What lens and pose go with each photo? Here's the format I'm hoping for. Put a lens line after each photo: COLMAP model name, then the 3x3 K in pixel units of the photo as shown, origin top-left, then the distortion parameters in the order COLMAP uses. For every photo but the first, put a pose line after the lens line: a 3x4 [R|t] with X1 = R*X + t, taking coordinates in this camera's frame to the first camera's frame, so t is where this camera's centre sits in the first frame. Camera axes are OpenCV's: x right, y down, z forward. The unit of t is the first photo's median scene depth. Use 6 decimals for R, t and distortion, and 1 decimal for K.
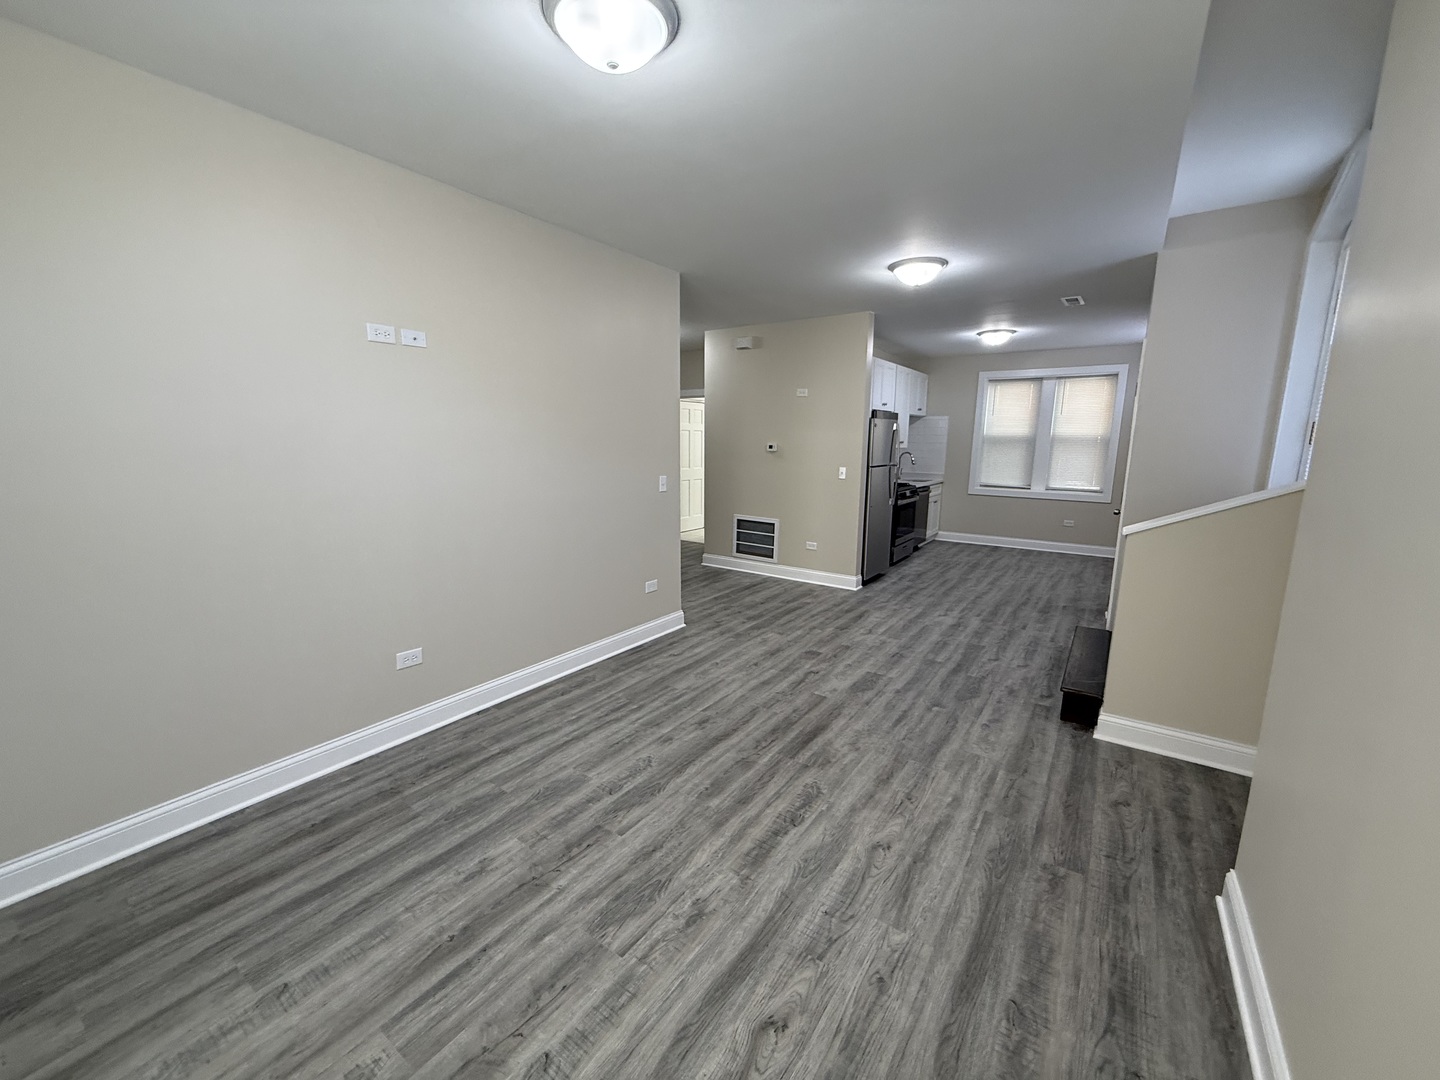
lens RADIAL K [[575.0, 0, 721.7], [0, 575.0, 543.8], [0, 0, 1]] dist [-0.001654, -0.000933]
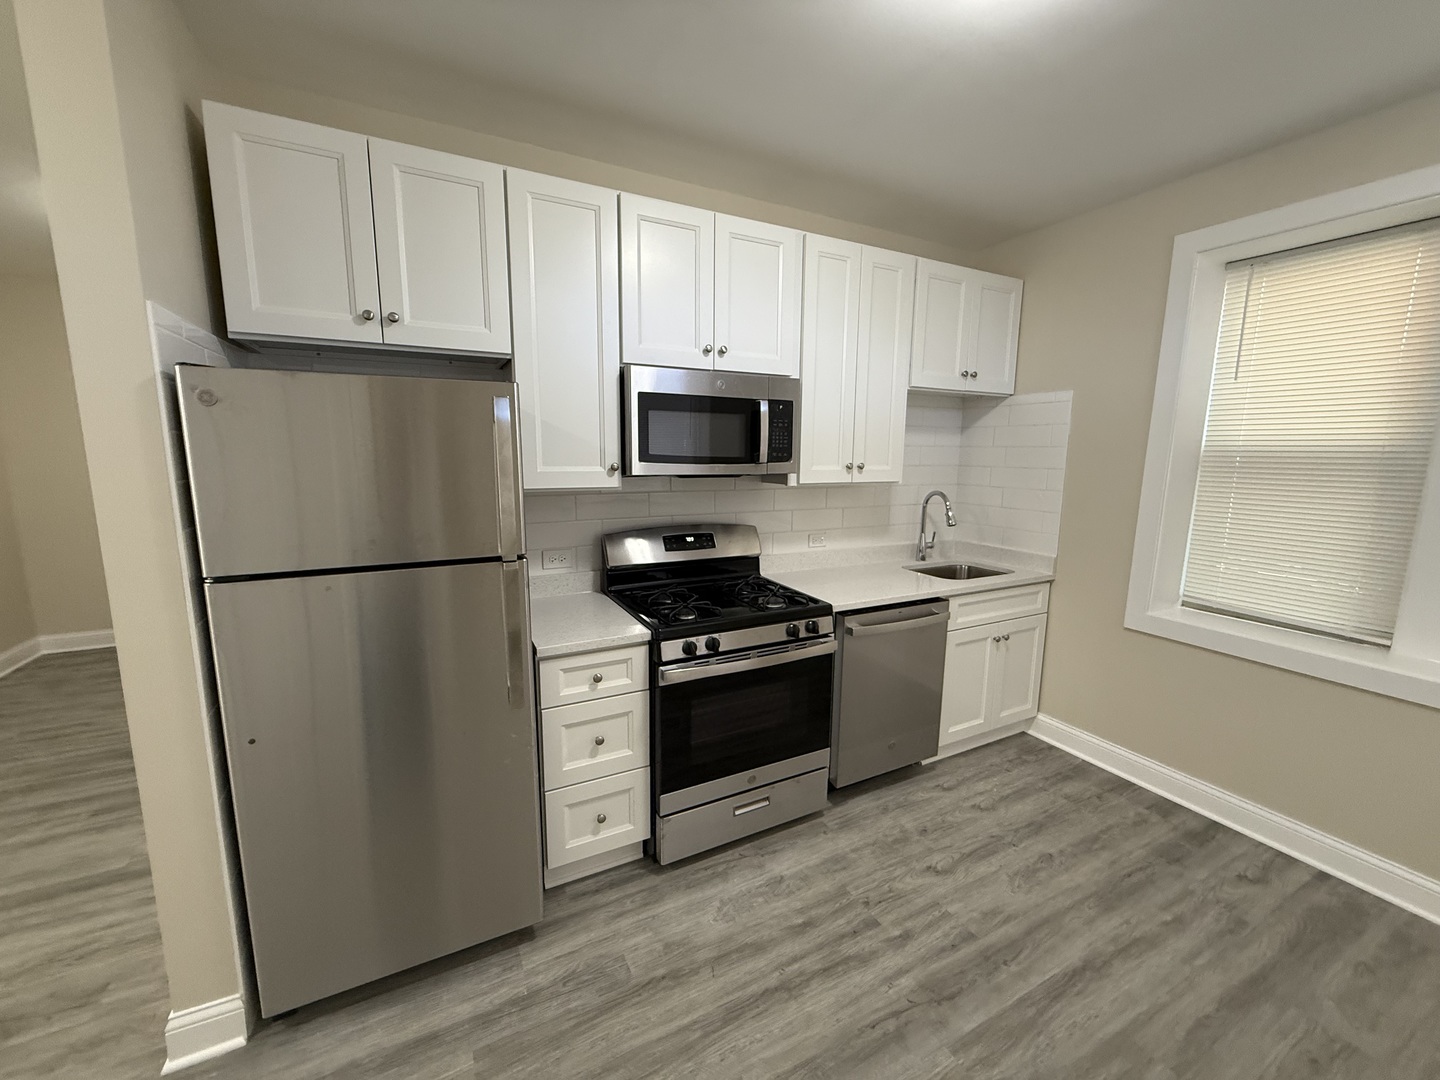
lens RADIAL K [[575.0, 0, 717.5], [0, 575.0, 537.5], [0, 0, 1]] dist [-0.001654, -0.000933]
pose [[0.886983, 0.076678, -0.455393, 0.369699], [-0.090500, 0.995859, -0.008591, -0.114359], [0.452848, 0.048833, 0.890249, 0.607957]]
